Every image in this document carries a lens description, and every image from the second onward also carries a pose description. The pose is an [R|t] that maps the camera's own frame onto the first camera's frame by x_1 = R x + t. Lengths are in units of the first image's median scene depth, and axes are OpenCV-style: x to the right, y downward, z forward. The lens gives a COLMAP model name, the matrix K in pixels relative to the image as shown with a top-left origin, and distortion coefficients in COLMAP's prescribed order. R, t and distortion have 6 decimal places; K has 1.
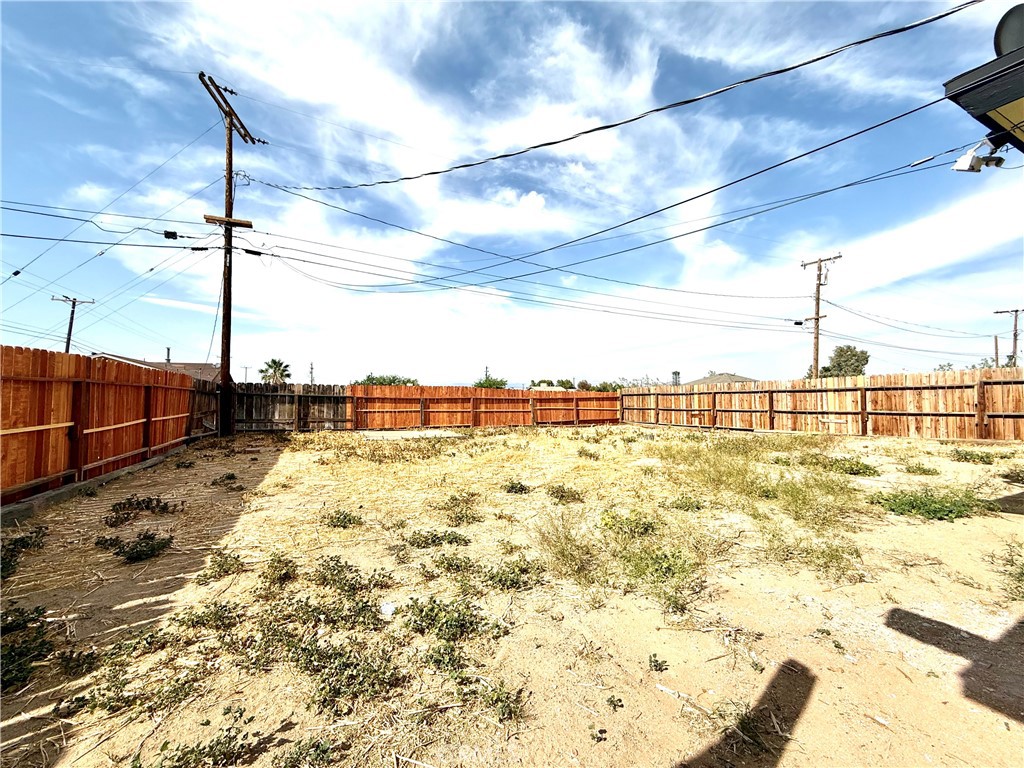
lens RADIAL K [[409.7, 0, 512.0], [0, 409.7, 382.9], [0, 0, 1]] dist [-0.000825, 0.000038]
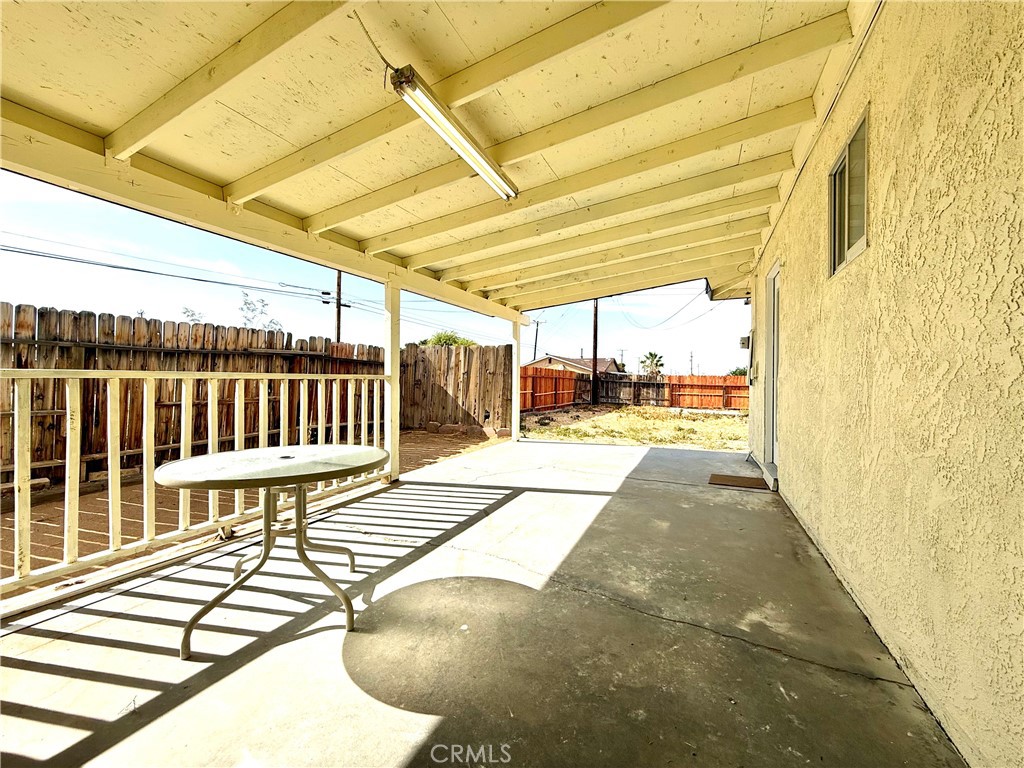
lens RADIAL K [[409.7, 0, 512.3], [0, 409.7, 380.7], [0, 0, 1]] dist [-0.000825, 0.000038]
pose [[0.631440, 0.009801, -0.775363, 0.389399], [0.011477, 0.999692, 0.021983, -0.014201], [0.775340, -0.022780, 0.631133, -0.336648]]
